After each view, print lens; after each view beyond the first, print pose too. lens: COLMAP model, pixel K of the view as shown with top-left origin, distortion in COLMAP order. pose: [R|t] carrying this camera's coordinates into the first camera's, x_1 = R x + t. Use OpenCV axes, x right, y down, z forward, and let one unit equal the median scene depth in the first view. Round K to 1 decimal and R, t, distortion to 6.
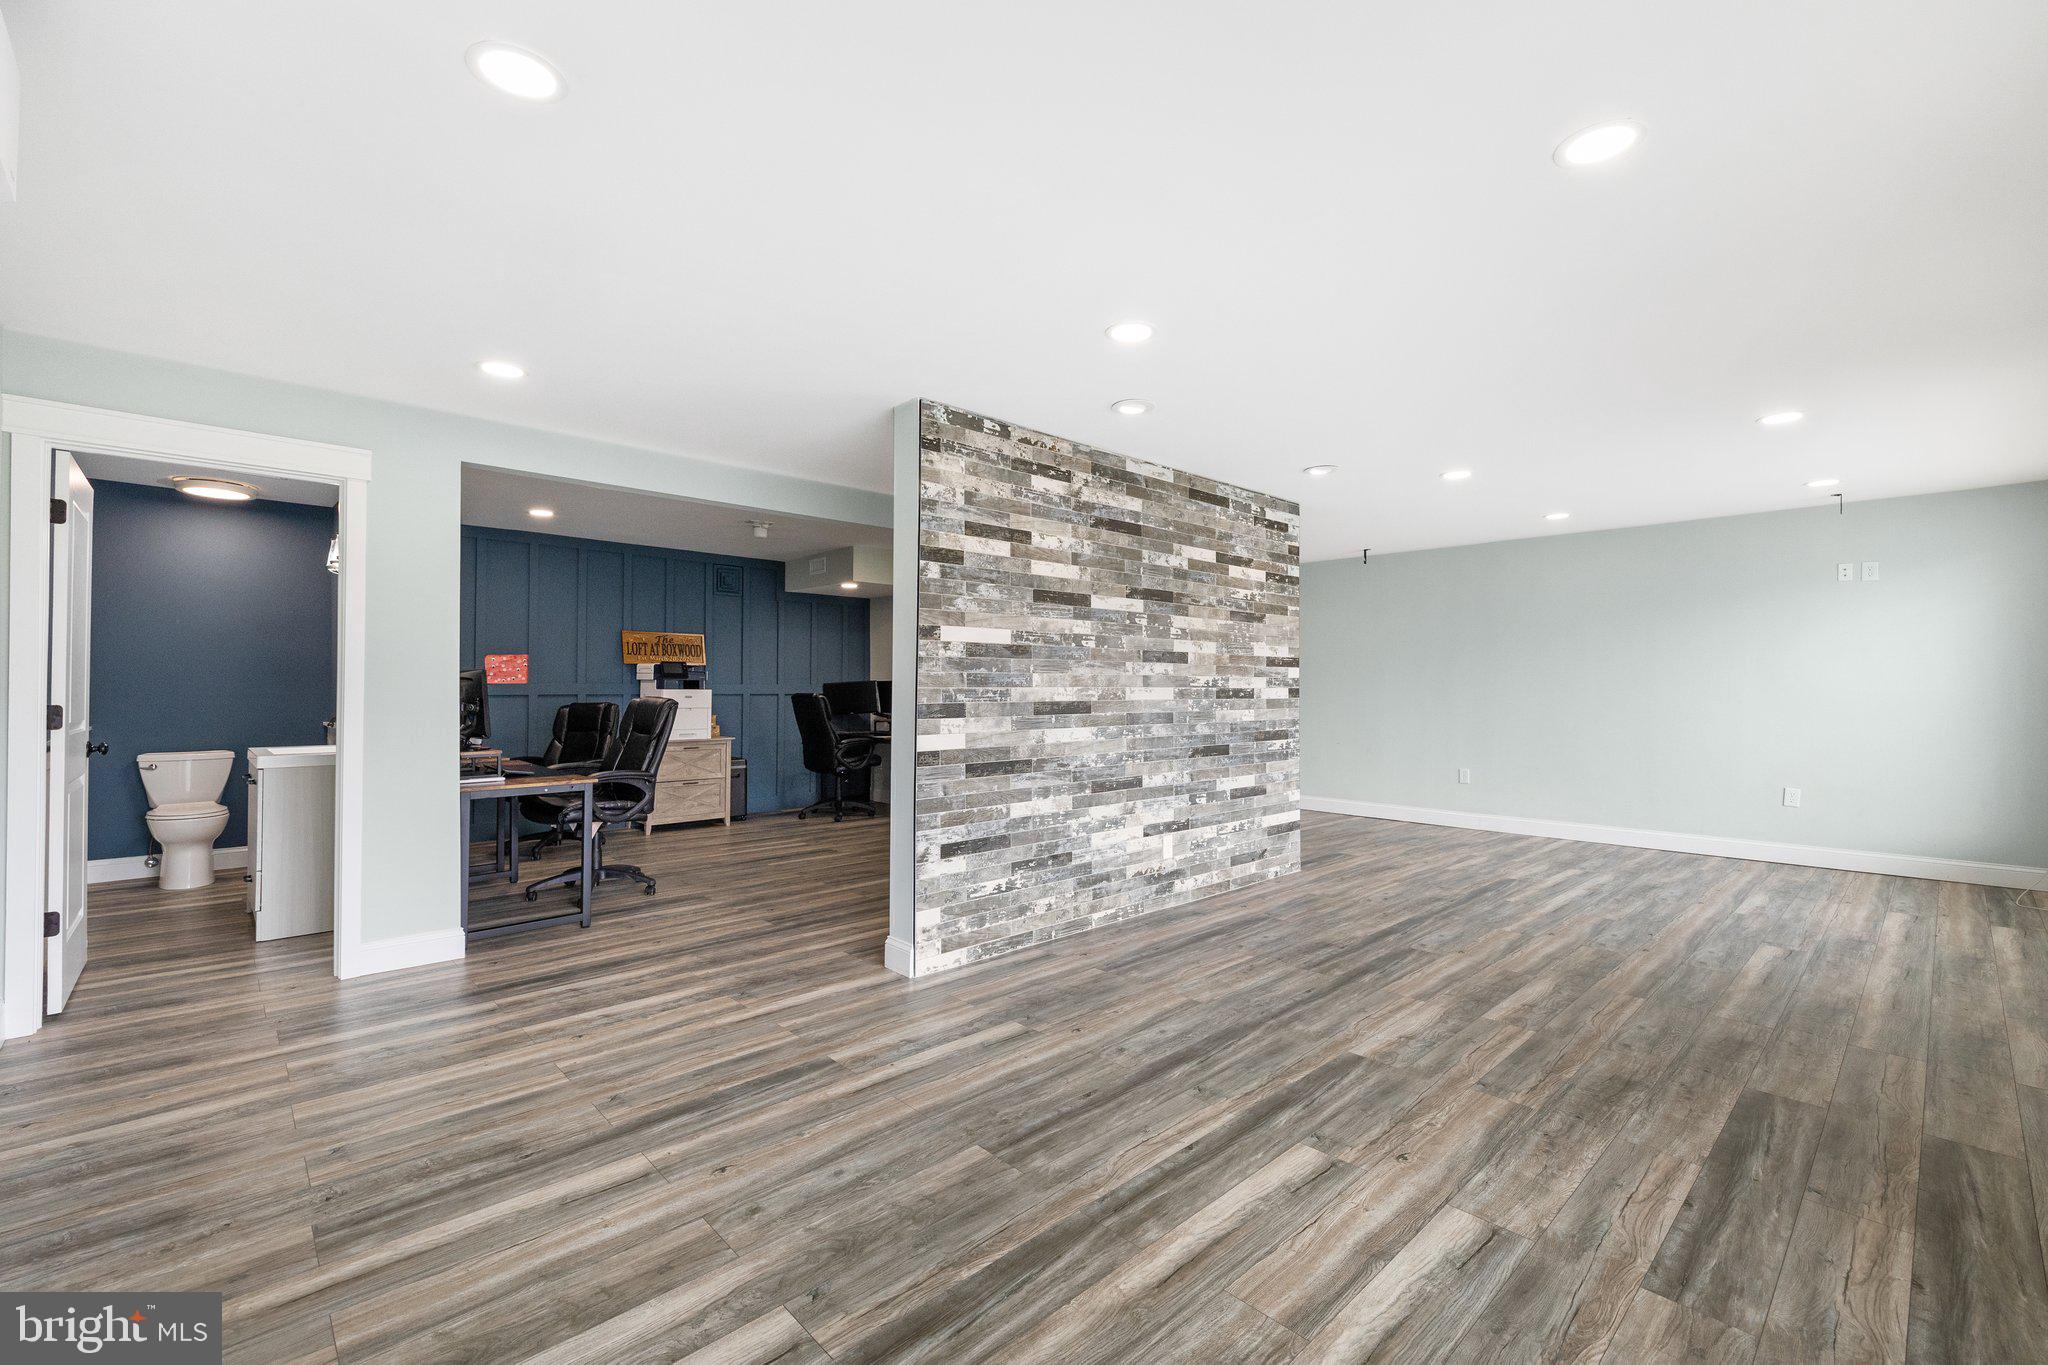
lens RADIAL K [[874.2, 0, 1034.8], [0, 874.2, 681.8], [0, 0, 1]] dist [0.002057, -0.000676]
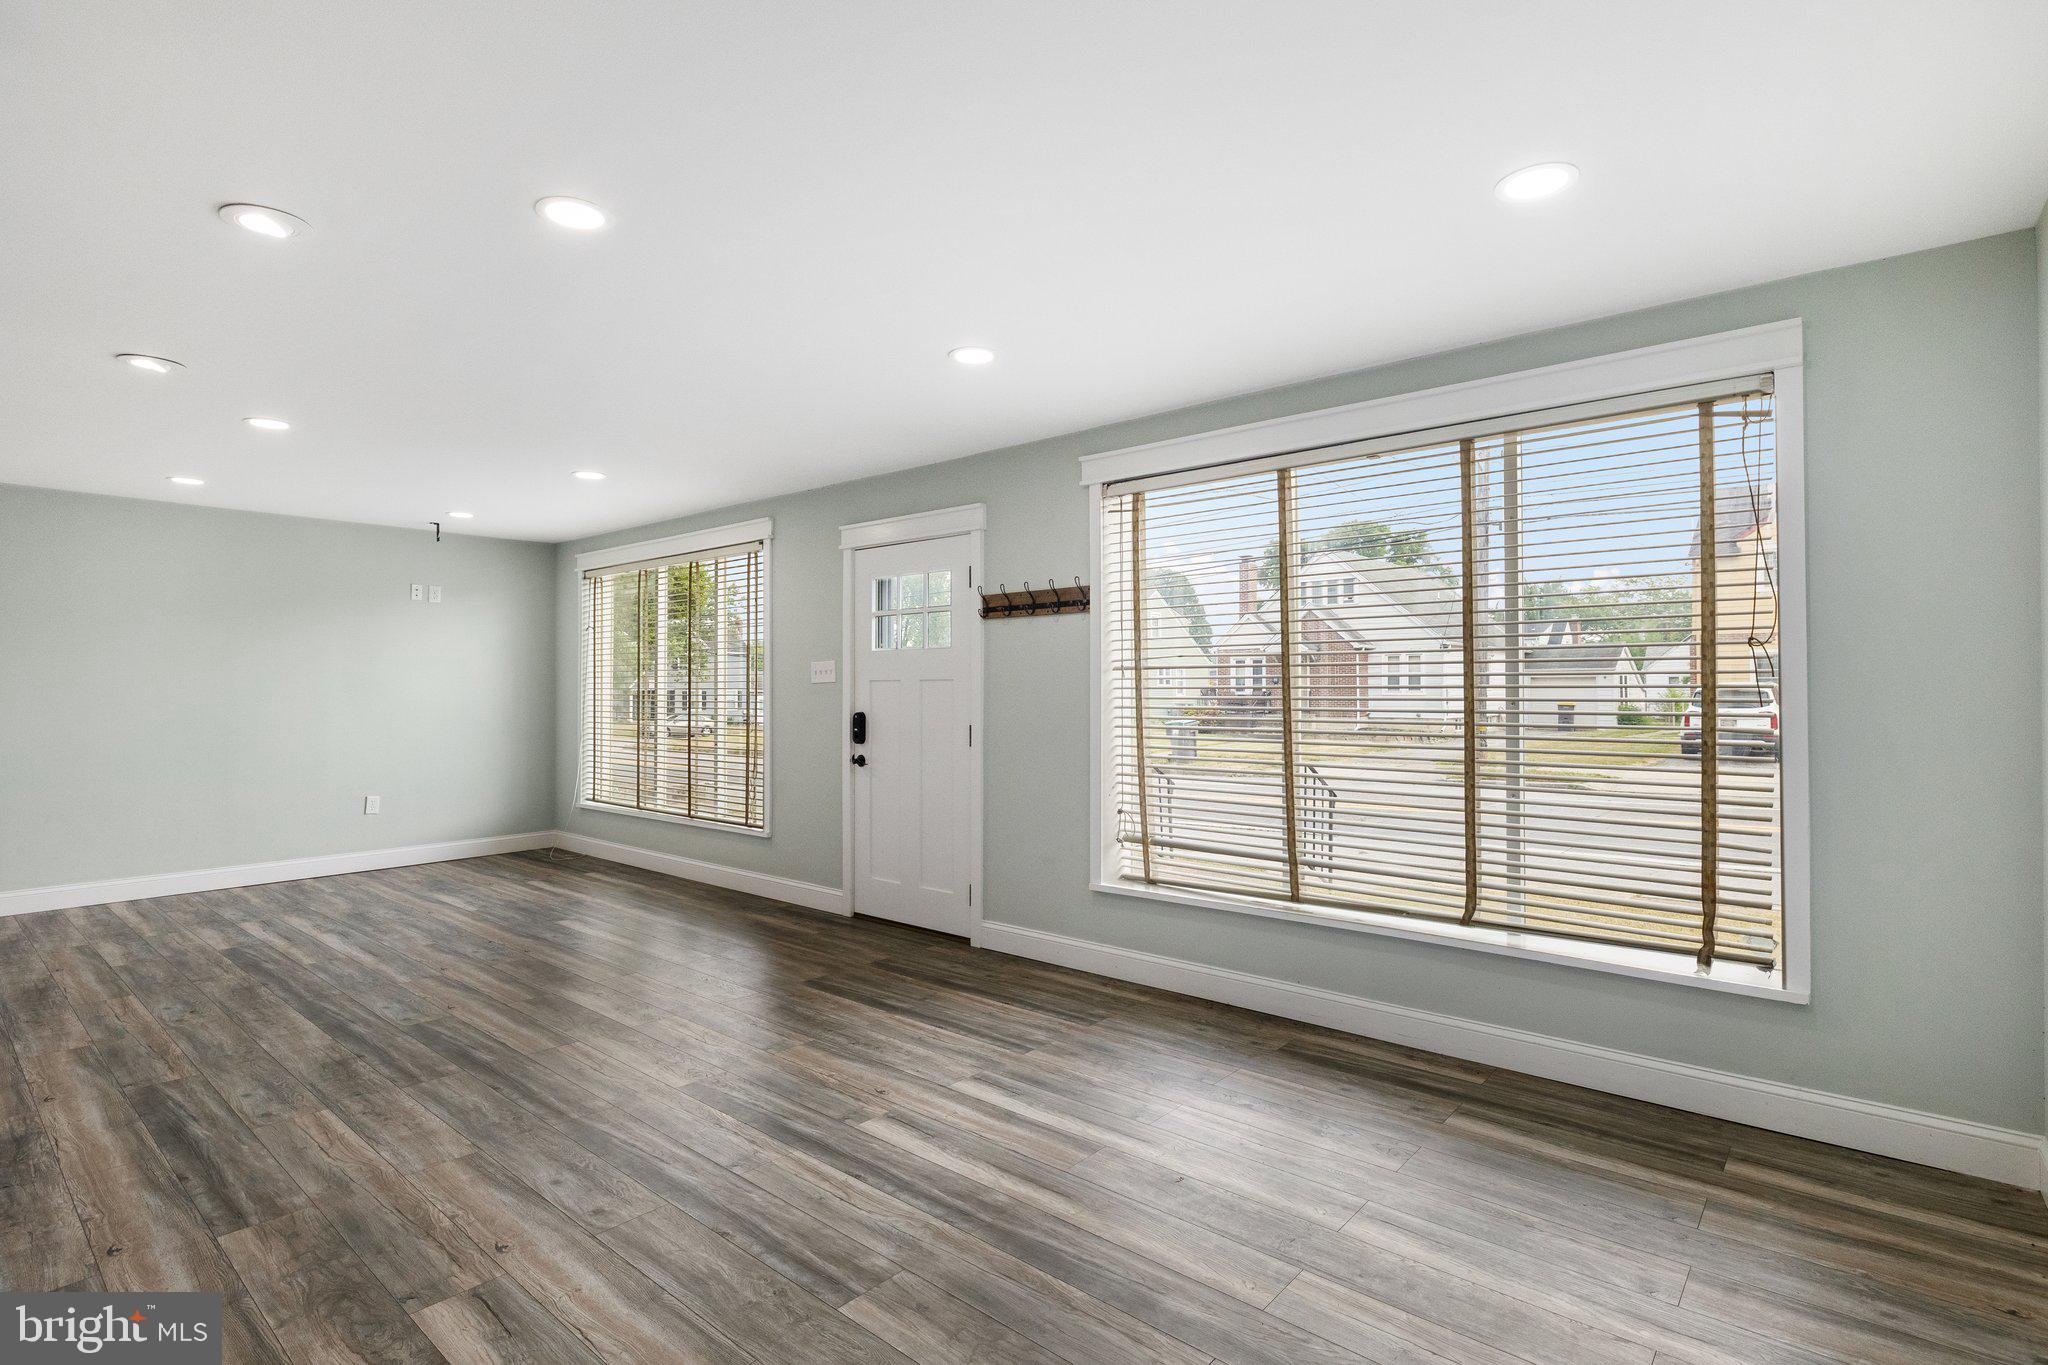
lens RADIAL K [[972.7, 0, 1033.4], [0, 972.7, 687.9], [0, 0, 1]] dist [-0.001200, 0.000299]
pose [[-0.107537, 0.002551, 0.994198, -0.517592], [-0.006024, 0.999977, -0.003217, -0.009721], [-0.994183, -0.006335, -0.107519, 0.508493]]
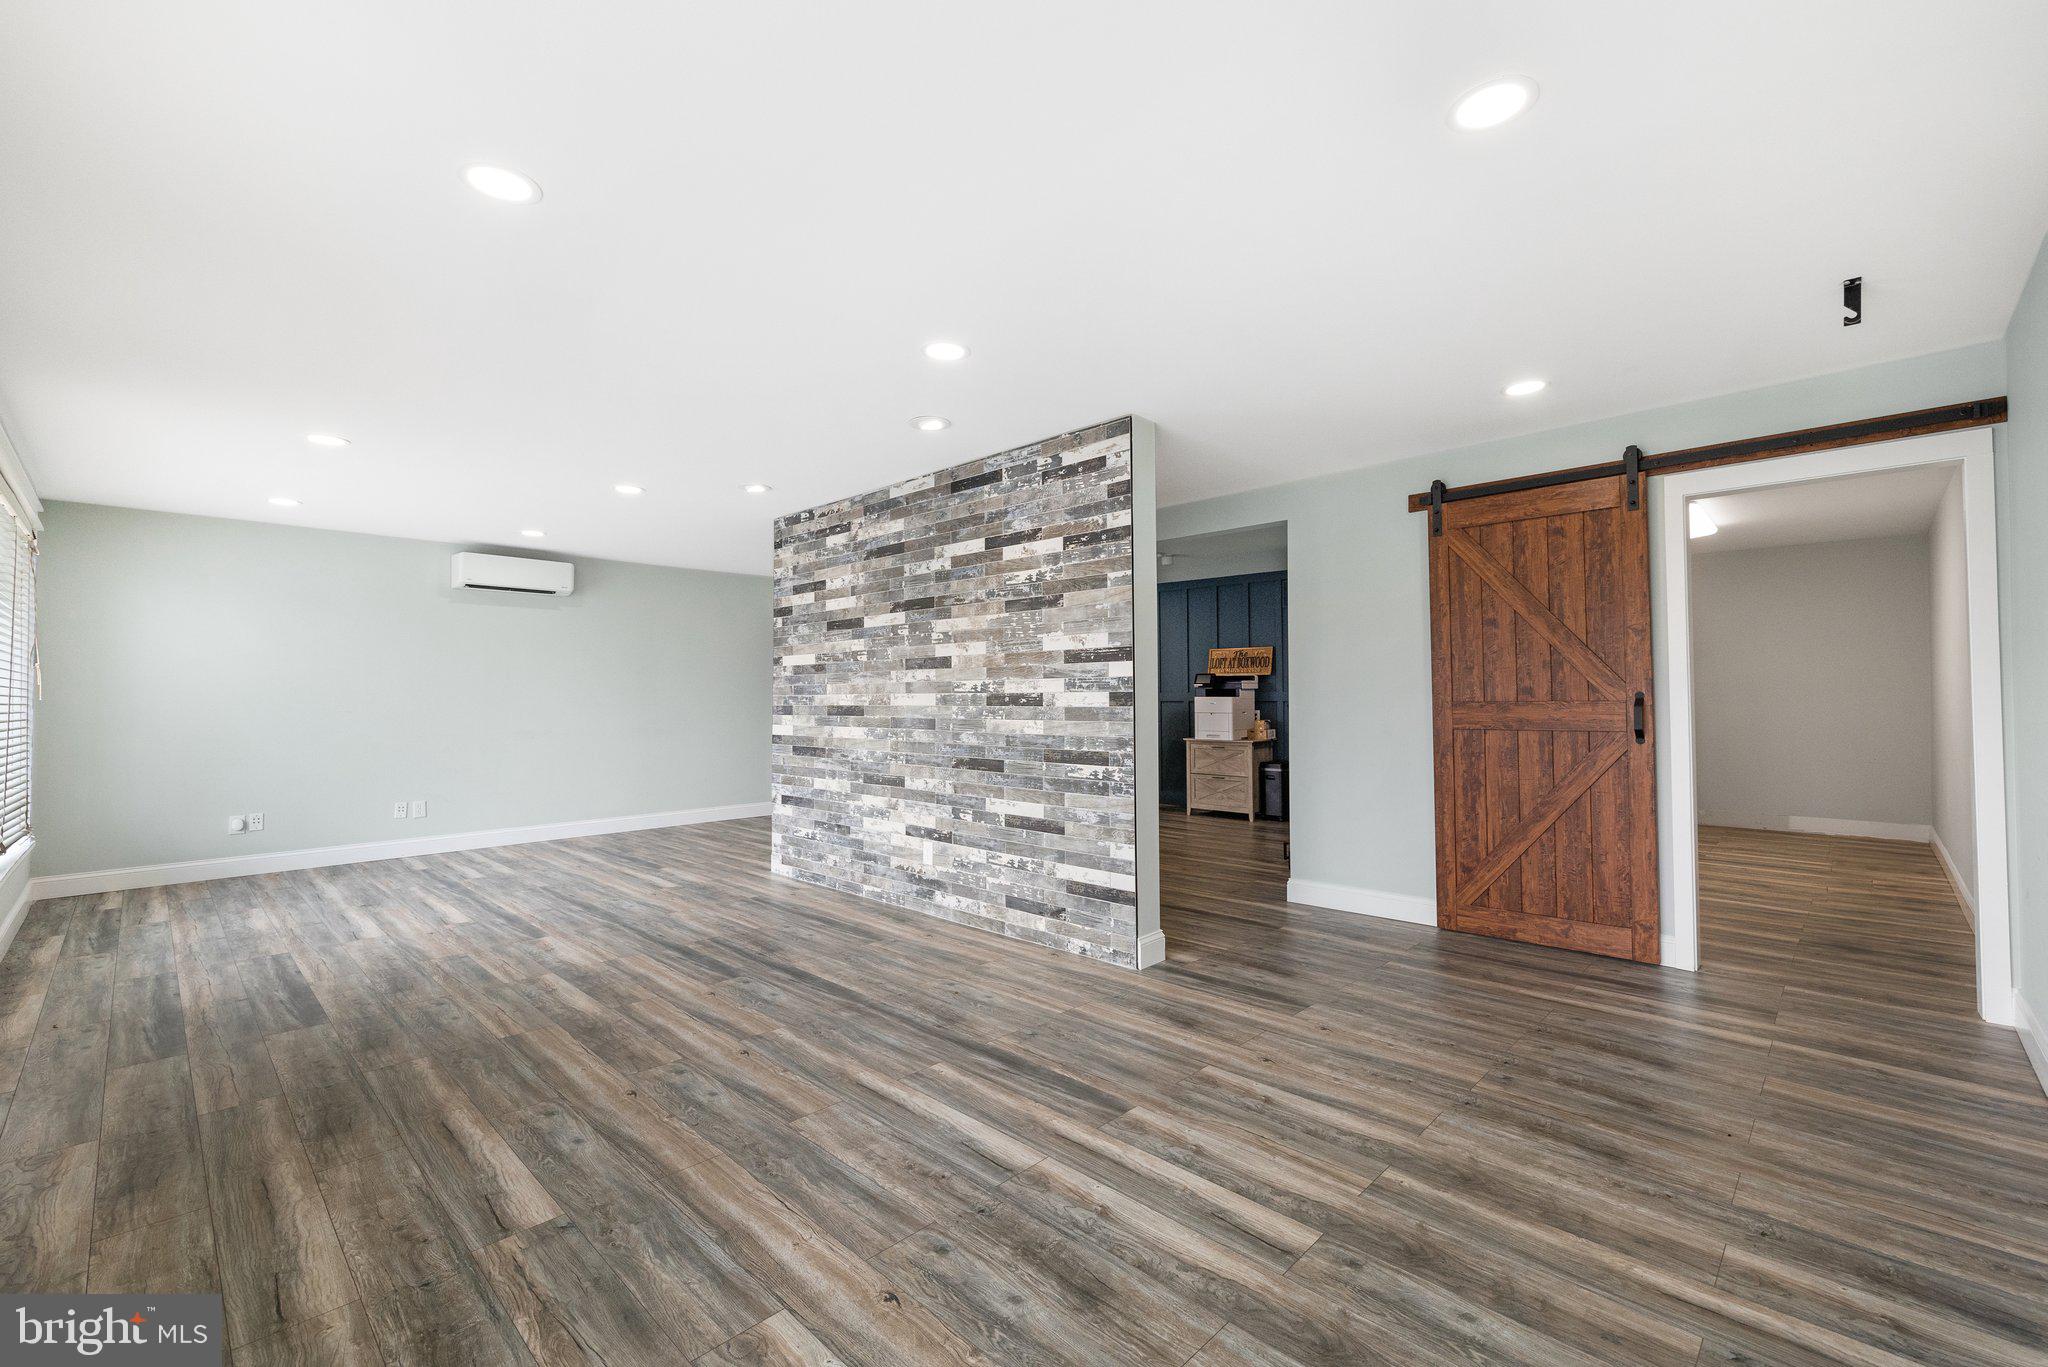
lens RADIAL K [[874.2, 0, 1027.6], [0, 874.2, 681.8], [0, 0, 1]] dist [0.002057, -0.000676]
pose [[0.030794, -0.021250, -0.999300, 1.325475], [0.010370, 0.999727, -0.020940, 0.017479], [0.999472, -0.009718, 0.031006, 1.241528]]
